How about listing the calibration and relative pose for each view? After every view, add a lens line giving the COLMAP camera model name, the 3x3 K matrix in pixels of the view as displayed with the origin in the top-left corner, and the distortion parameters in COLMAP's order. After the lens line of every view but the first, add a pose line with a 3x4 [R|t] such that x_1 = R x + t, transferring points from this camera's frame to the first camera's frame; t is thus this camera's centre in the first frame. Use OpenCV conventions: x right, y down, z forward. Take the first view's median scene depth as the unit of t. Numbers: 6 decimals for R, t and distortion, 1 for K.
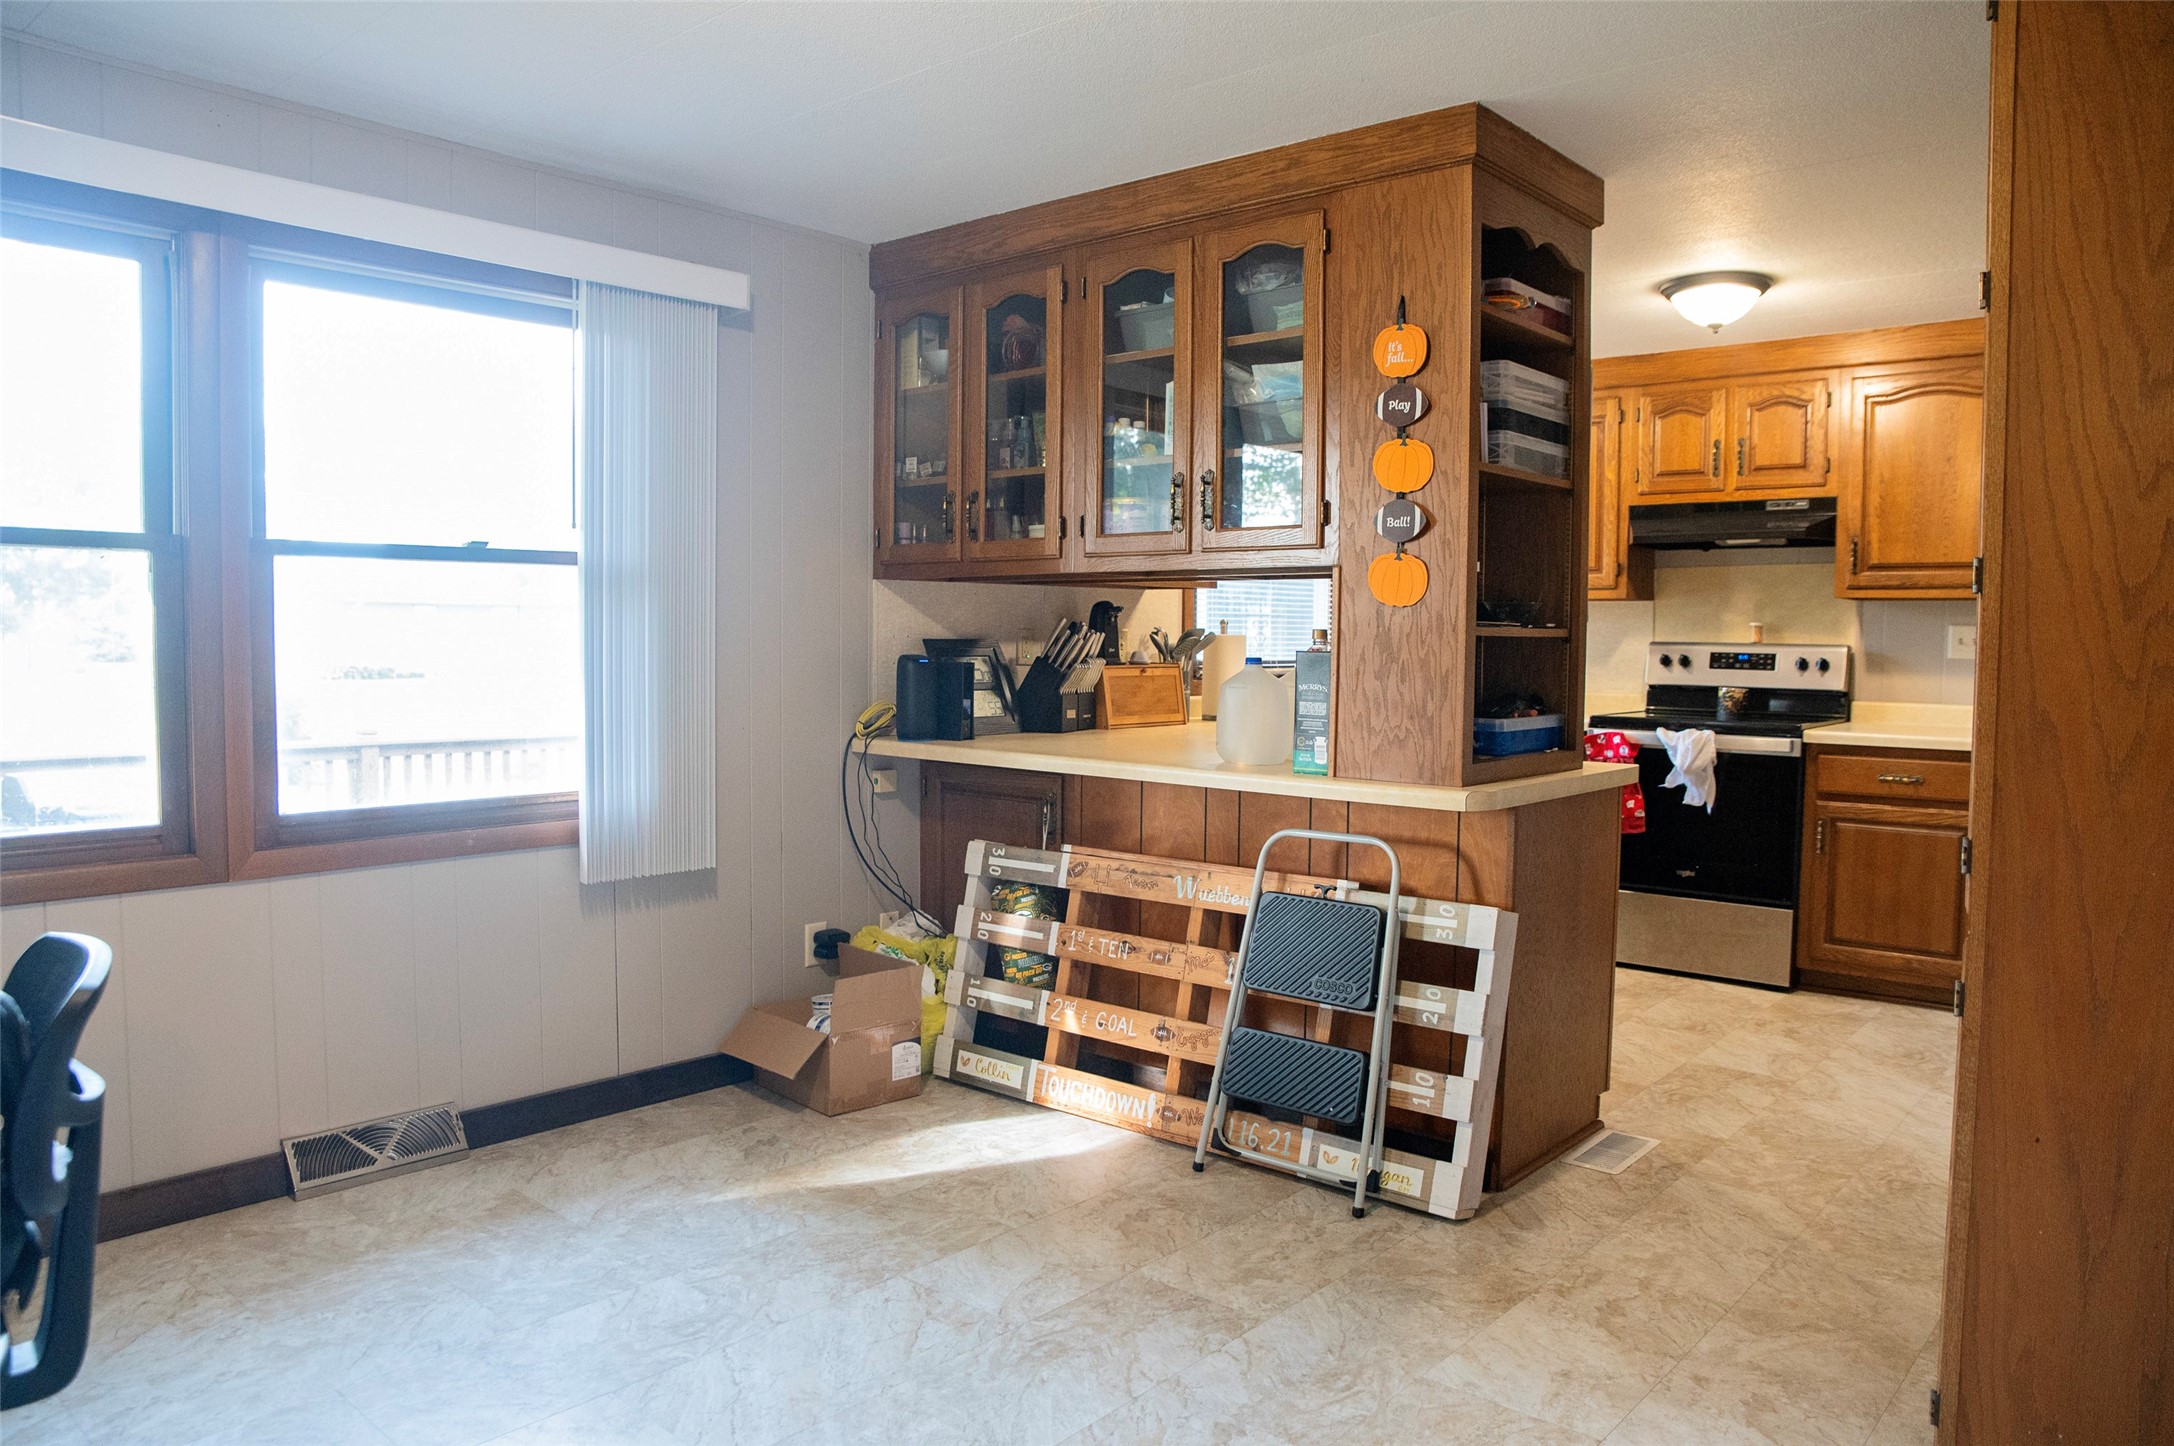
lens RADIAL K [[1481.2, 0, 1087.0], [0, 1481.2, 723.0], [0, 0, 1]] dist [-0.139134, 0.097865]
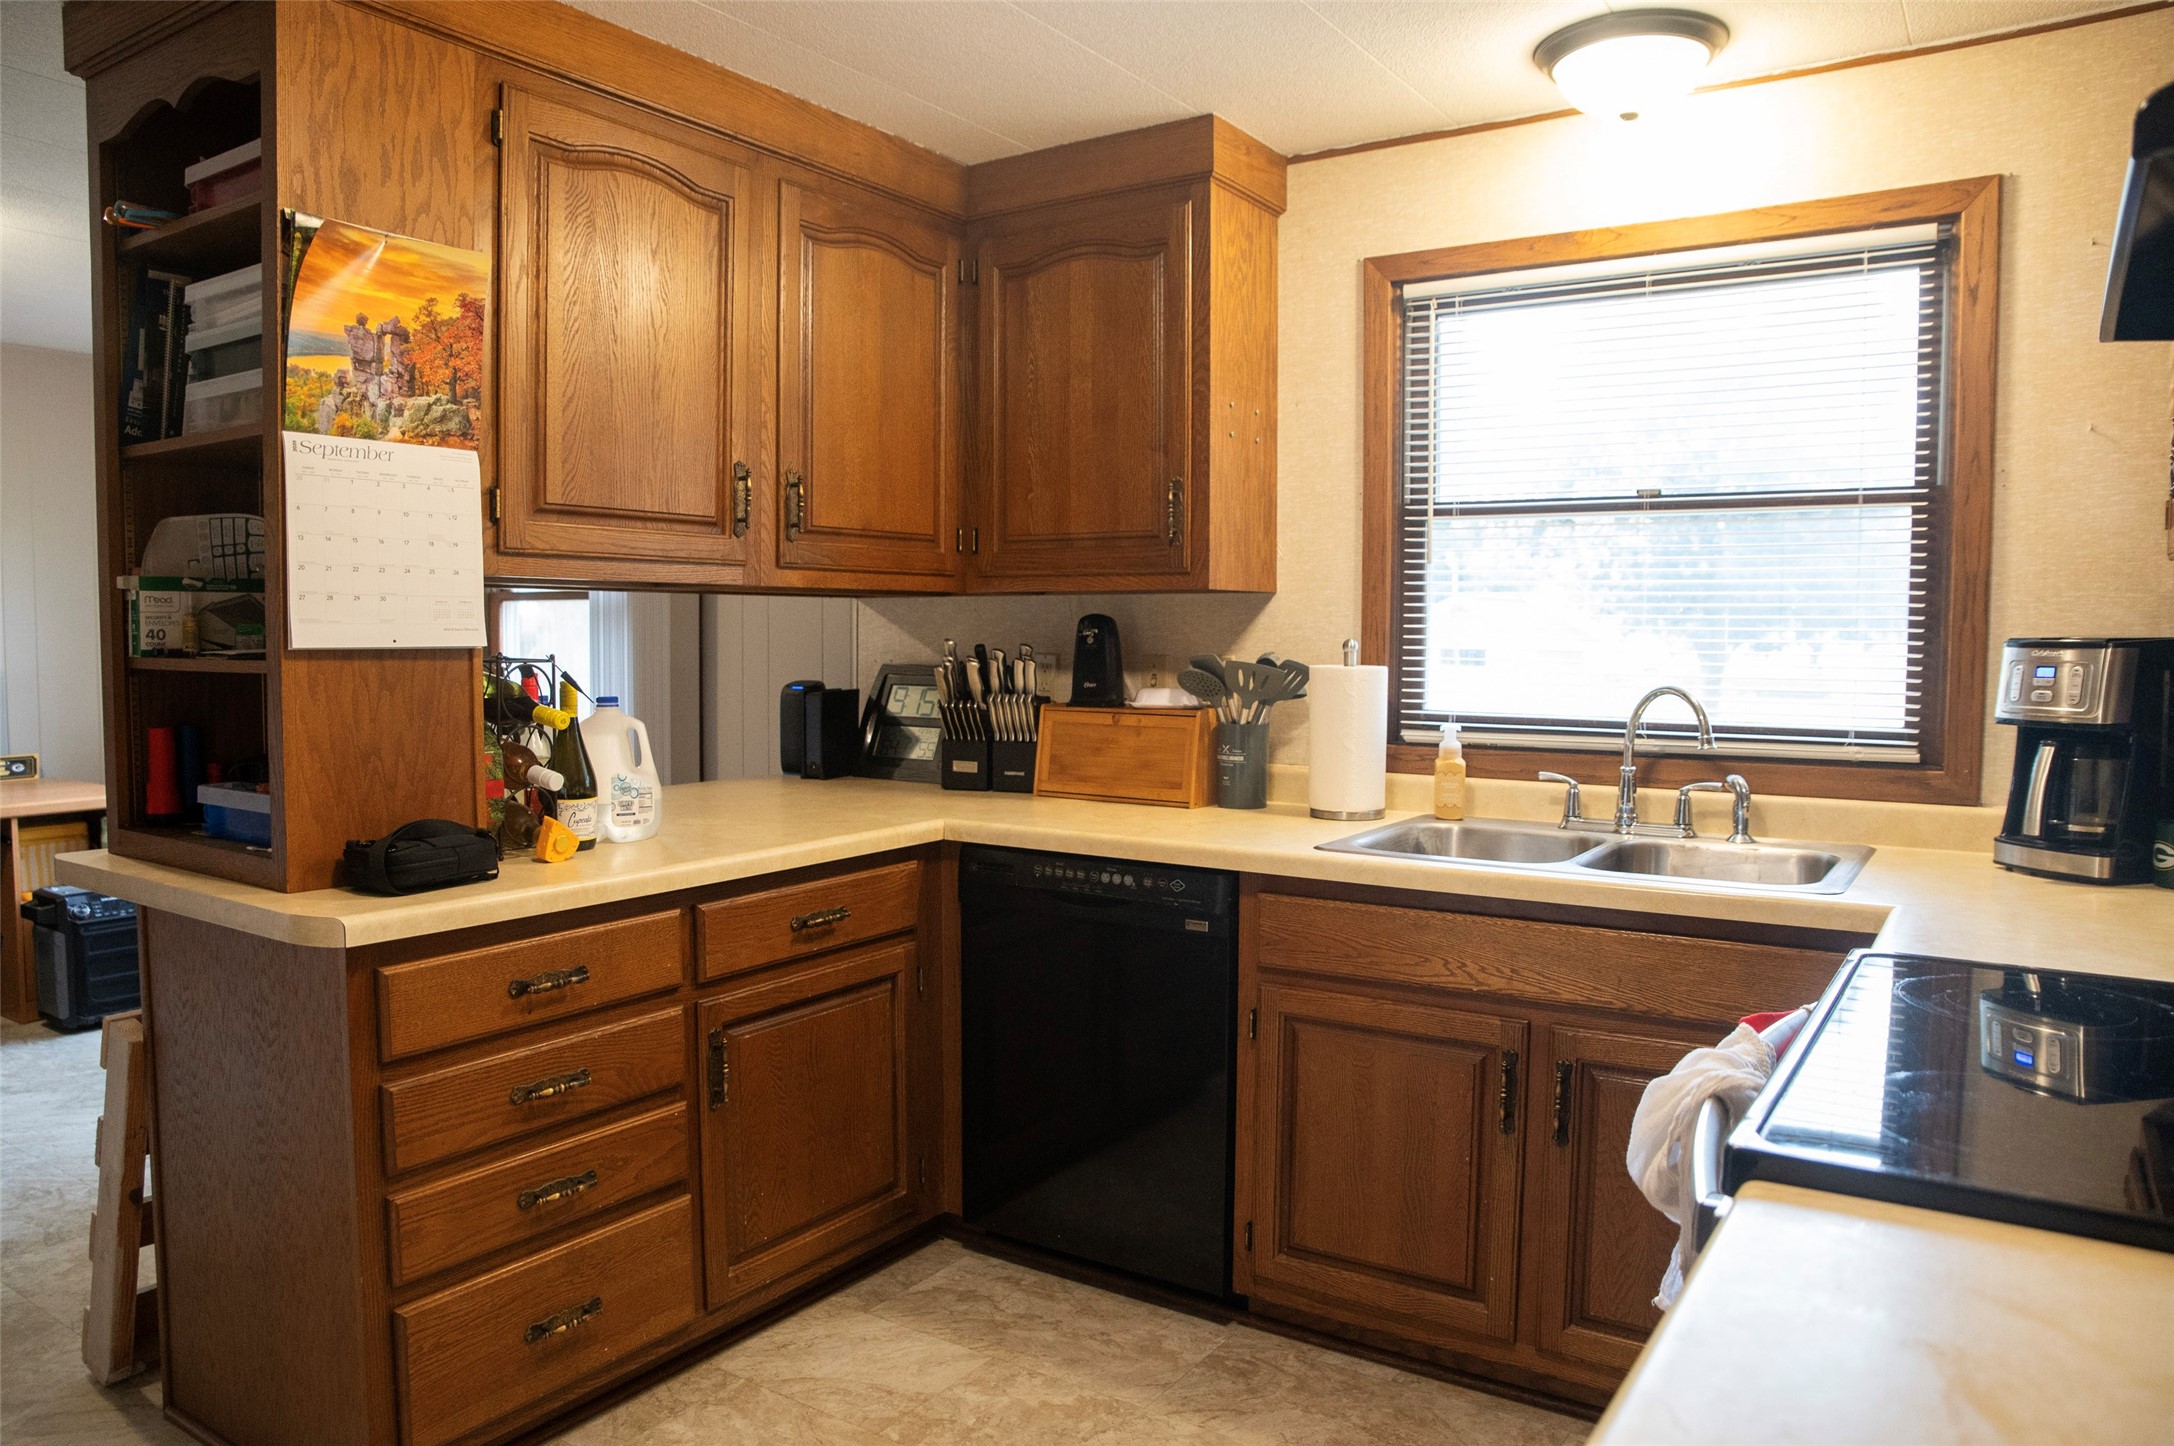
lens RADIAL K [[1481.2, 0, 1087.0], [0, 1481.2, 723.0], [0, 0, 1]] dist [-0.139134, 0.097865]
pose [[0.135907, 0.055196, -0.989183, 0.647495], [-0.063460, 0.996881, 0.046906, -0.058914], [0.988687, 0.056398, 0.138986, 0.832234]]
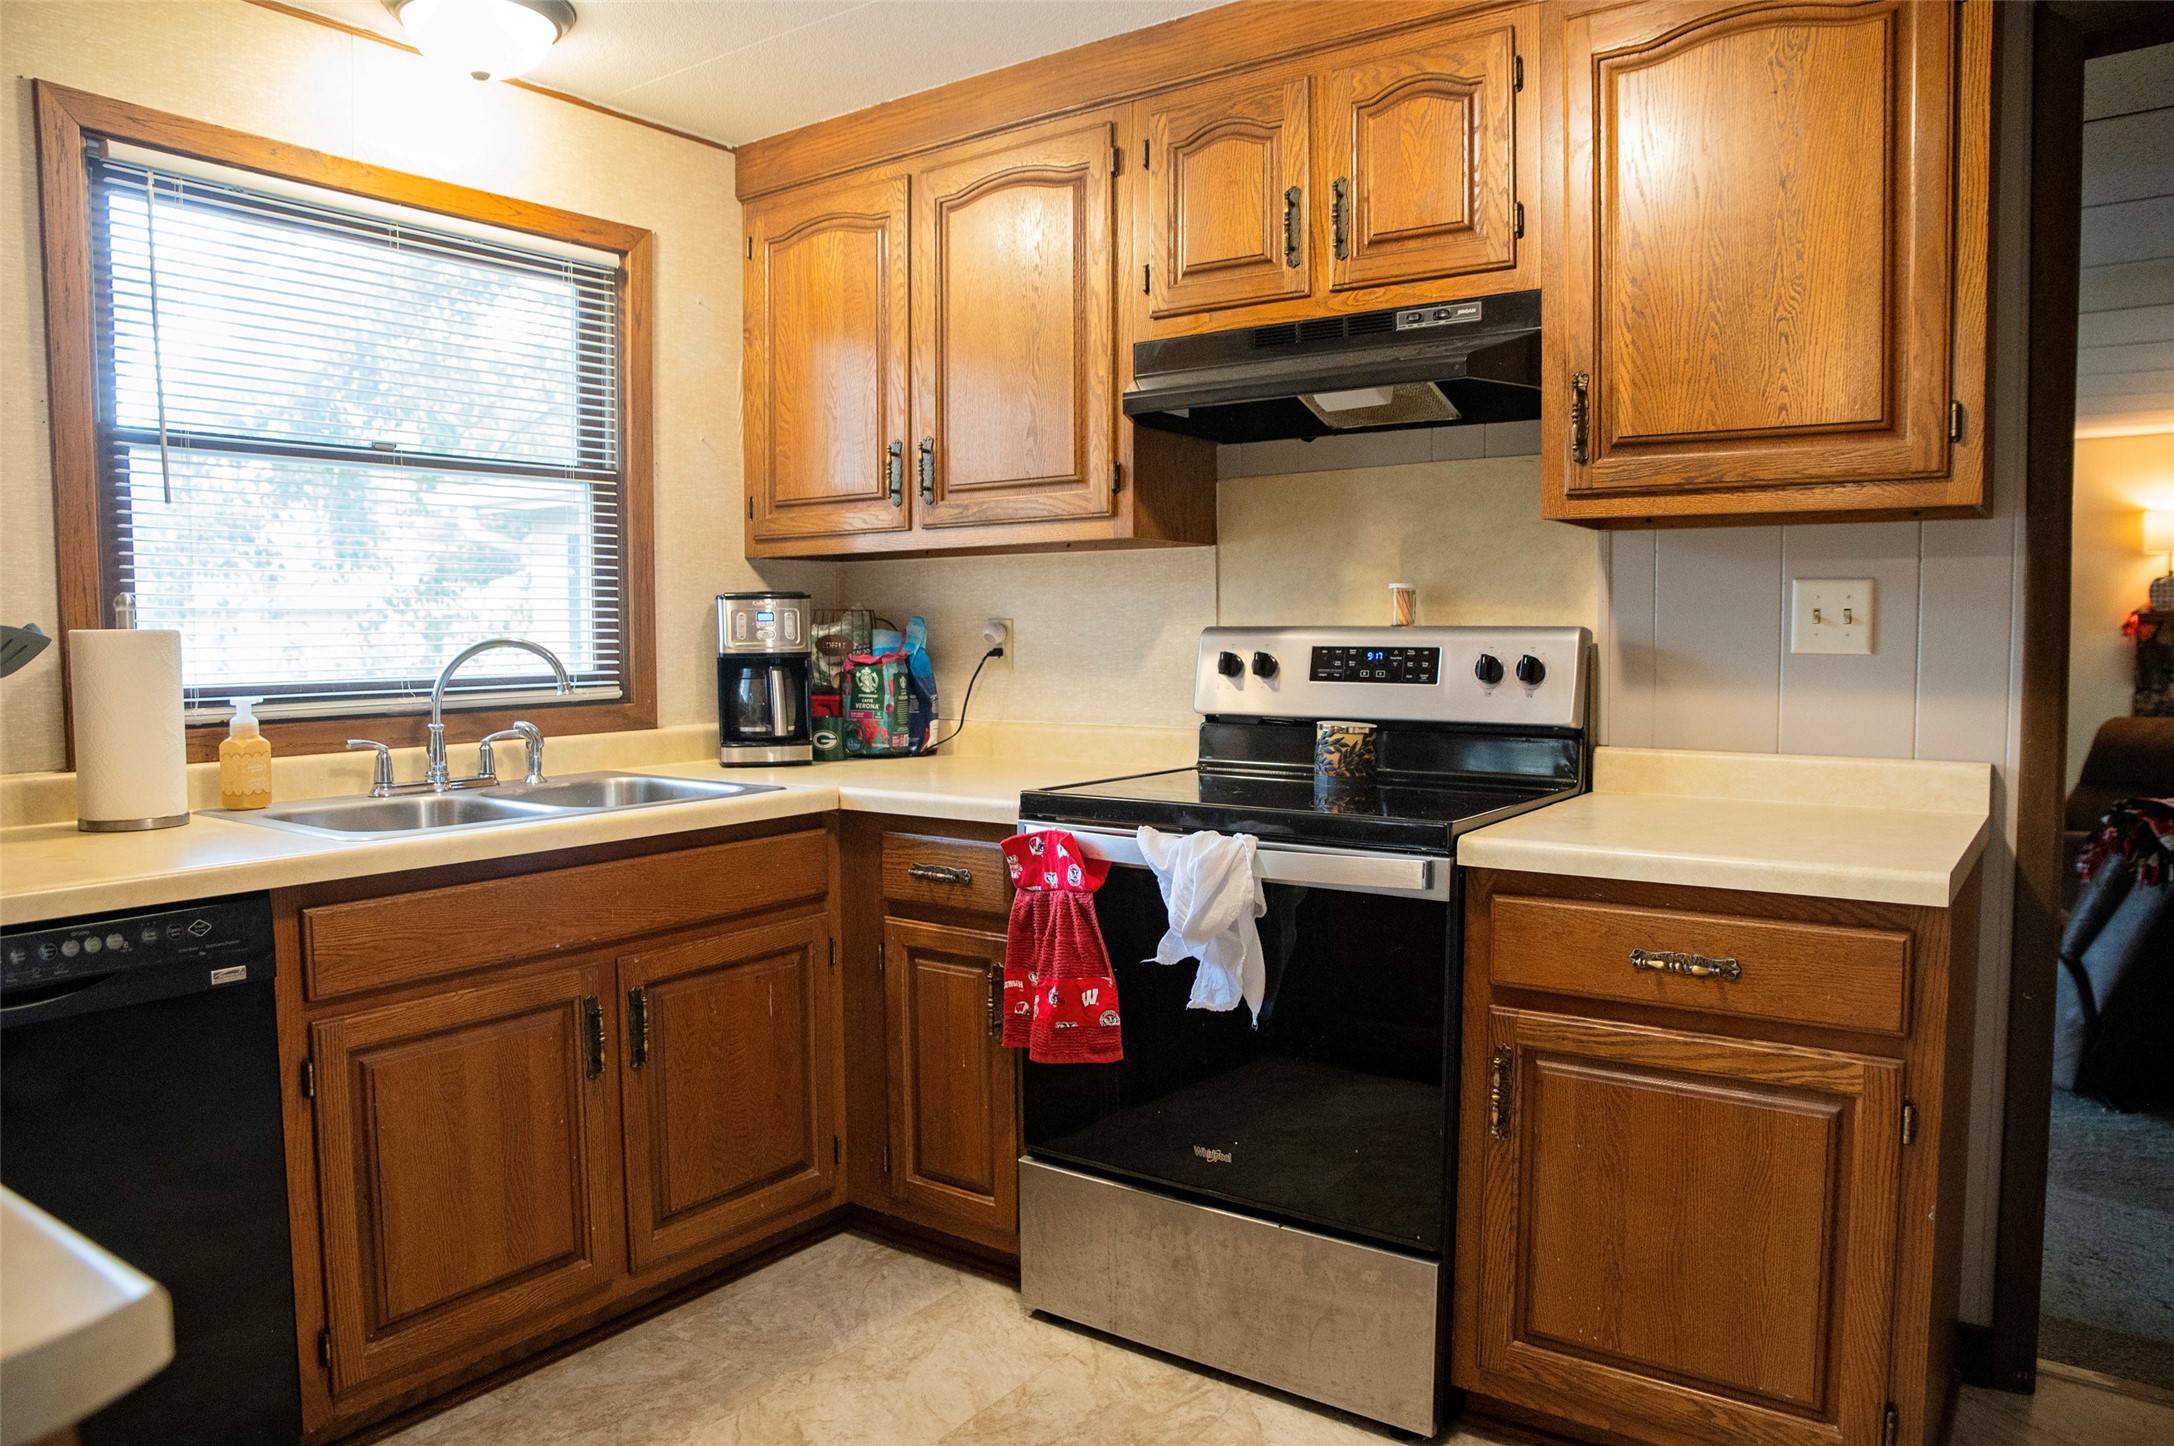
lens RADIAL K [[1481.2, 0, 1087.0], [0, 1481.2, 723.0], [0, 0, 1]] dist [-0.139134, 0.097865]
pose [[0.994583, -0.018978, 0.102200, 0.328314], [0.018534, 0.999814, 0.005293, -0.029274], [-0.102282, -0.003371, 0.994750, 0.557002]]
